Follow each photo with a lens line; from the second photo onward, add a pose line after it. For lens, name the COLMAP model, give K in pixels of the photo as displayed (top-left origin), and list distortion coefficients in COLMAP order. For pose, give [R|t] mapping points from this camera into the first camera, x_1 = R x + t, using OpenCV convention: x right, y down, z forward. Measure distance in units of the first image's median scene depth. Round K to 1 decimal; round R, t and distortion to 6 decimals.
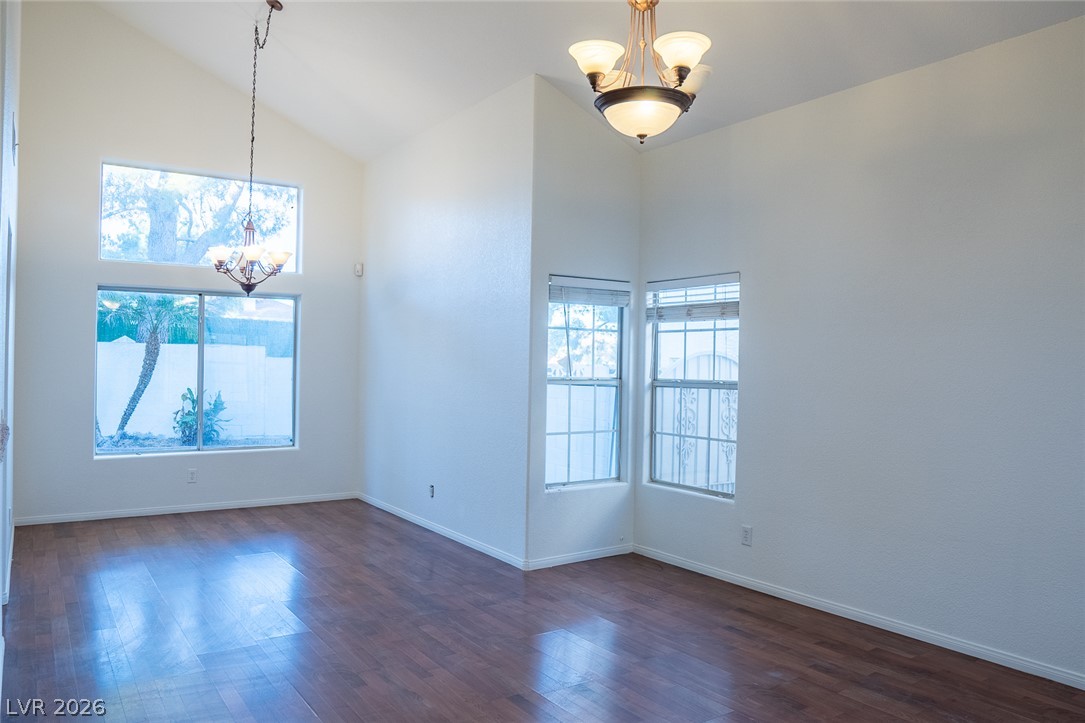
lens RADIAL K [[766.6, 0, 532.6], [0, 766.6, 365.3], [0, 0, 1]] dist [-0.124657, 0.087963]
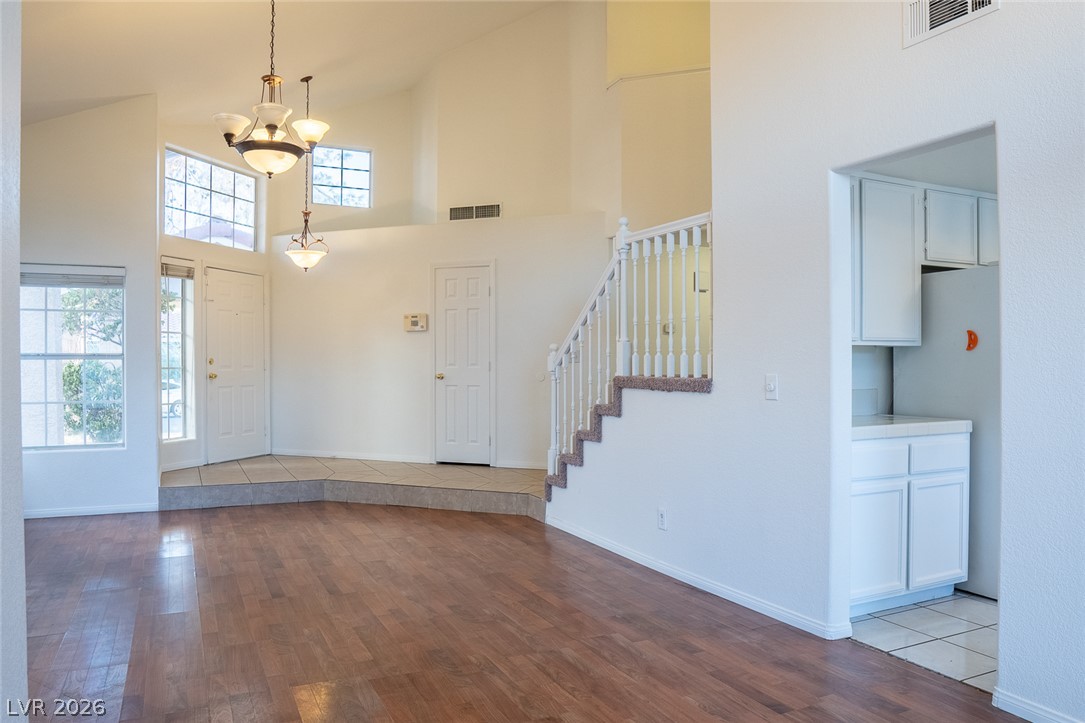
lens RADIAL K [[766.6, 0, 532.6], [0, 766.6, 365.3], [0, 0, 1]] dist [-0.124657, 0.087963]
pose [[-0.987823, -0.017399, 0.154604, -0.324186], [-0.016469, 0.999838, 0.007297, 0.025805], [-0.154706, 0.004662, -0.987950, 1.315431]]
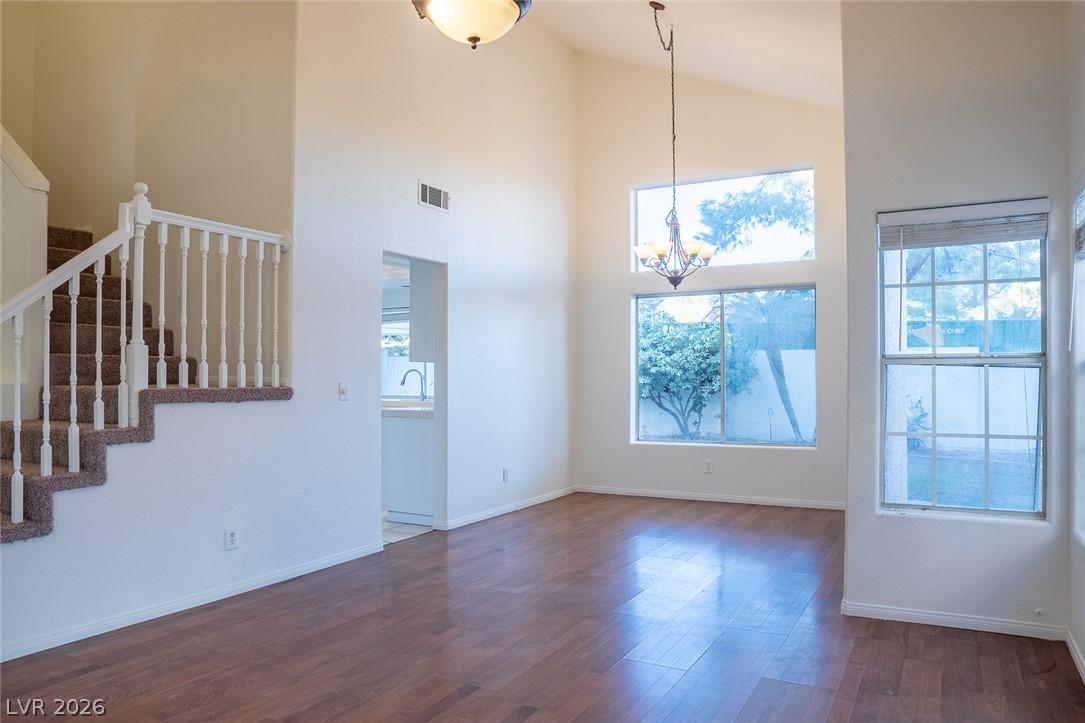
lens RADIAL K [[766.6, 0, 532.6], [0, 766.6, 365.3], [0, 0, 1]] dist [-0.124657, 0.087963]
pose [[0.446052, -0.027929, -0.894571, 0.505131], [0.006588, 0.999588, -0.027923, 0.043707], [0.894983, 0.006562, 0.446052, 0.390841]]
